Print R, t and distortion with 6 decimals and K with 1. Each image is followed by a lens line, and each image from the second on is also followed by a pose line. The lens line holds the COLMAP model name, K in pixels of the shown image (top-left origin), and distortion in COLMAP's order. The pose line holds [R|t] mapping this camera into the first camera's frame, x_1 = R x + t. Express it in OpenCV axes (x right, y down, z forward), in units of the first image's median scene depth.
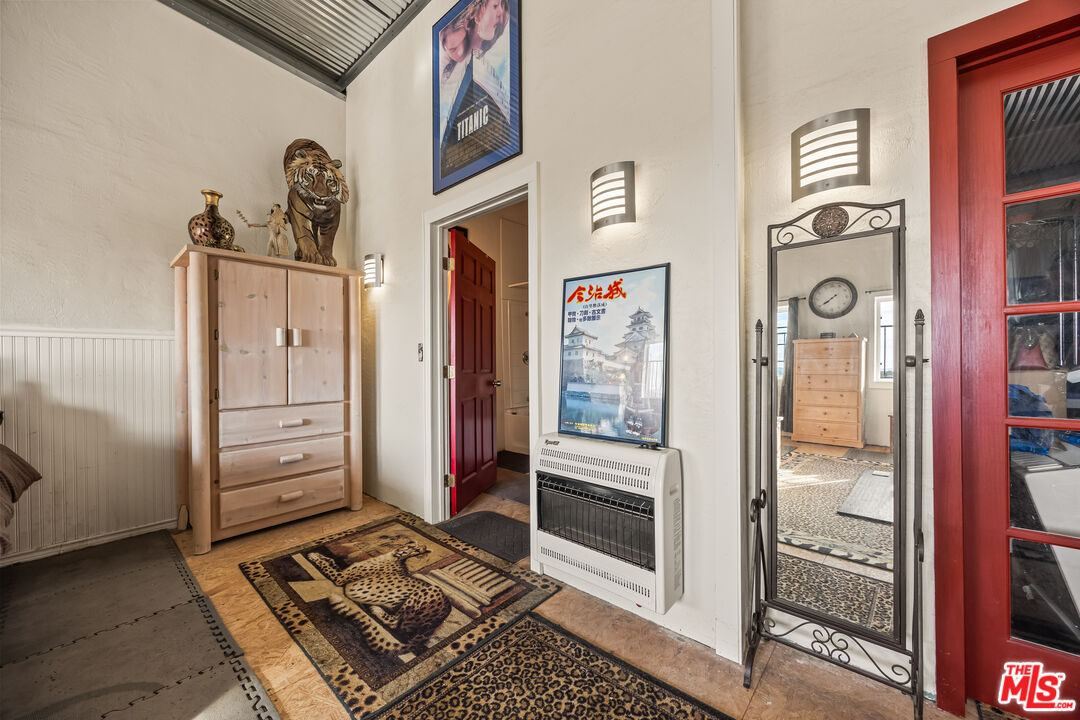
lens RADIAL K [[410.1, 0, 542.8], [0, 410.1, 362.2], [0, 0, 1]] dist [0.000921, -0.000113]
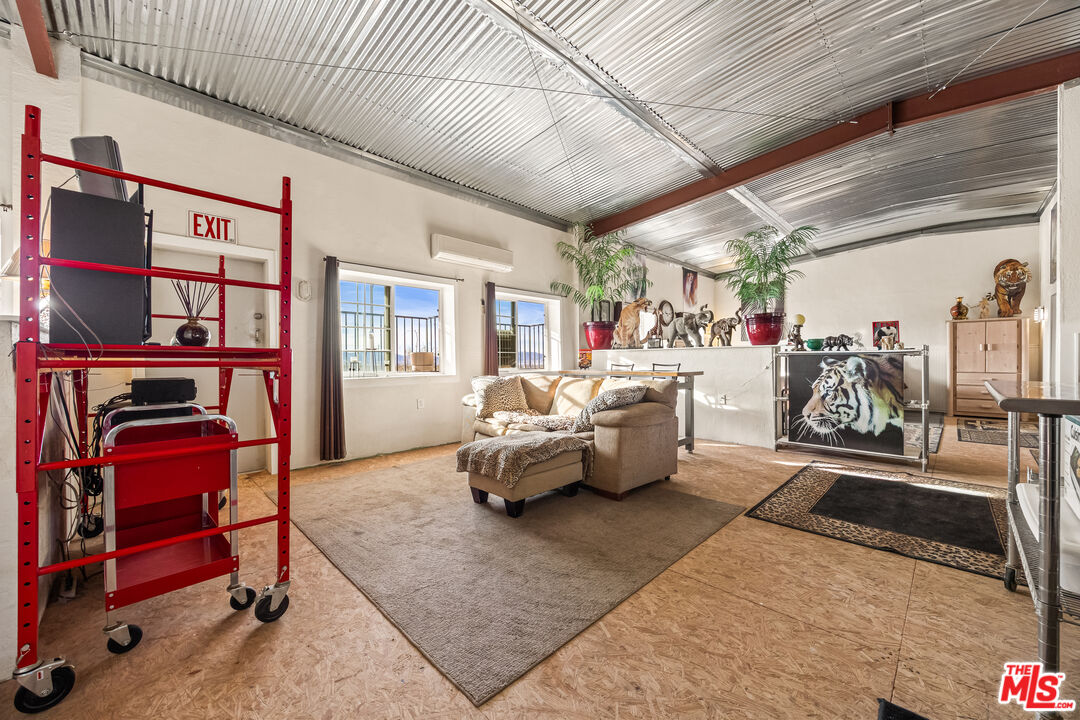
lens RADIAL K [[410.1, 0, 542.8], [0, 410.1, 362.2], [0, 0, 1]] dist [0.000921, -0.000113]
pose [[-0.058008, 0.009009, -0.998275, 2.099697], [0.000652, 0.999959, 0.008987, 0.010345], [0.998316, -0.000130, -0.058012, -1.635073]]
